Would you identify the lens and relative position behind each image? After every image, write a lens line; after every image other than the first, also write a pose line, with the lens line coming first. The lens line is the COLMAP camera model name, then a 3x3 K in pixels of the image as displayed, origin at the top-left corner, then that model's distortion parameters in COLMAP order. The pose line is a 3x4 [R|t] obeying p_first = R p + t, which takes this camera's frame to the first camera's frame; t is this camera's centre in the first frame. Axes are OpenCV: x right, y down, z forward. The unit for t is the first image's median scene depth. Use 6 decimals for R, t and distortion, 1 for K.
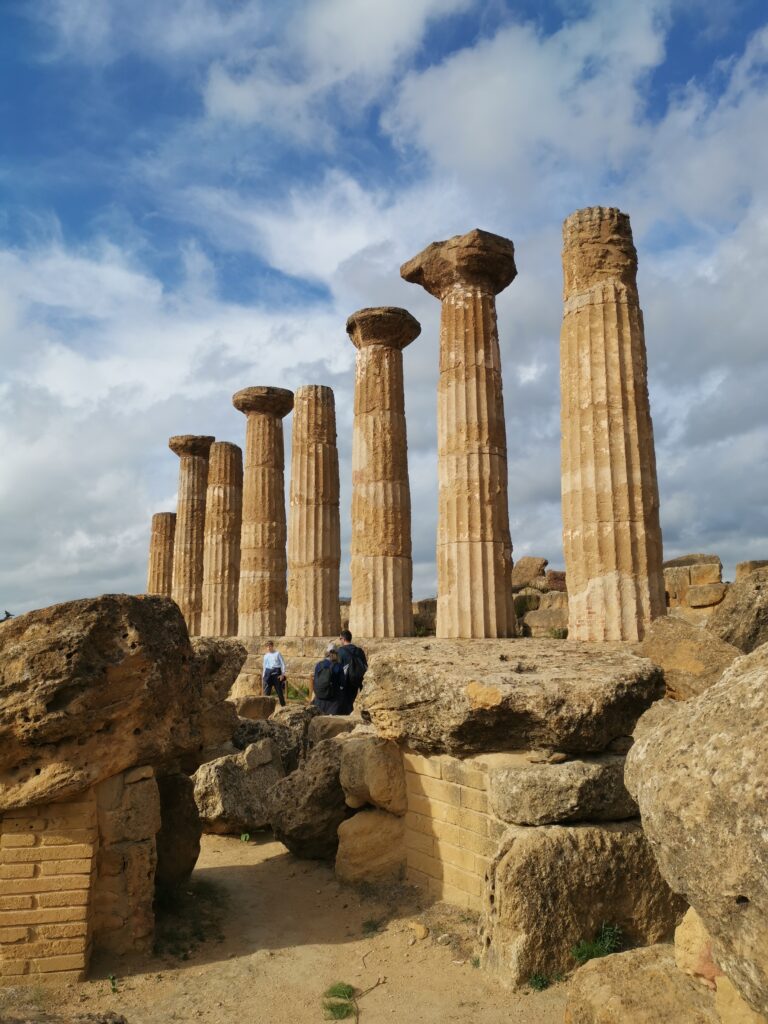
lens RADIAL K [[784.6, 0, 385.0], [0, 784.6, 515.9], [0, 0, 1]] dist [0.073662, -0.077236]
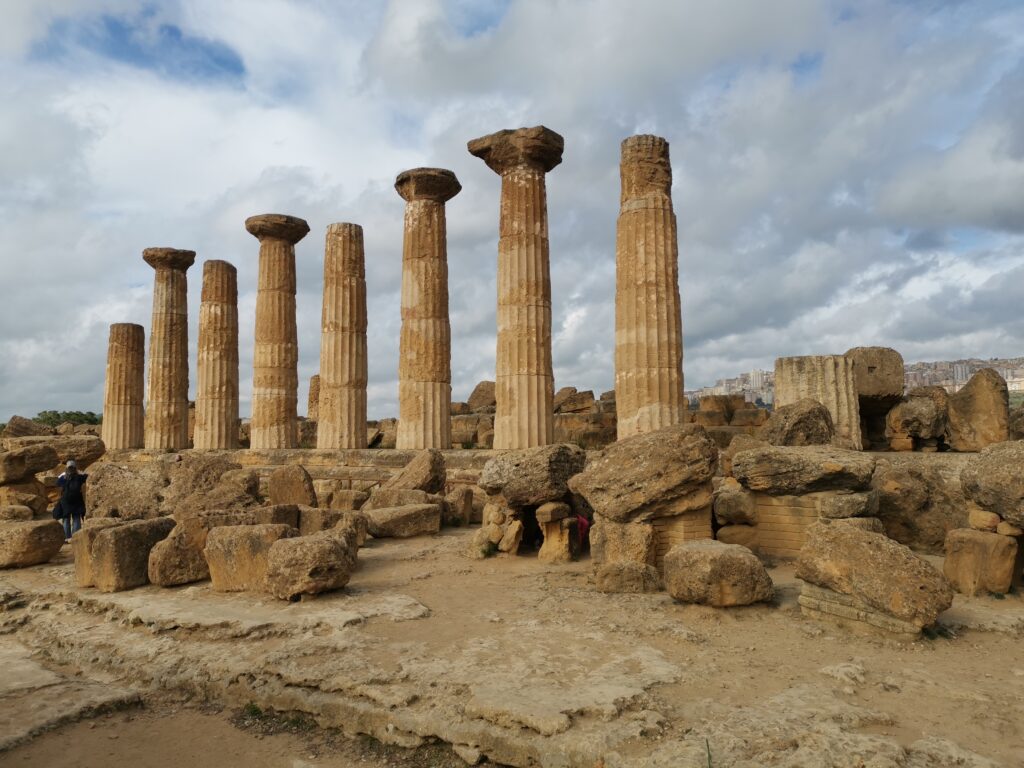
lens RADIAL K [[784.1, 0, 515.0], [0, 784.1, 382.8], [0, 0, 1]] dist [0.070579, -0.064102]
pose [[0.944914, 0.031493, 0.325801, -0.314056], [-0.052331, 0.997092, 0.055392, -0.023067], [-0.323109, -0.069390, 0.943814, -0.192549]]
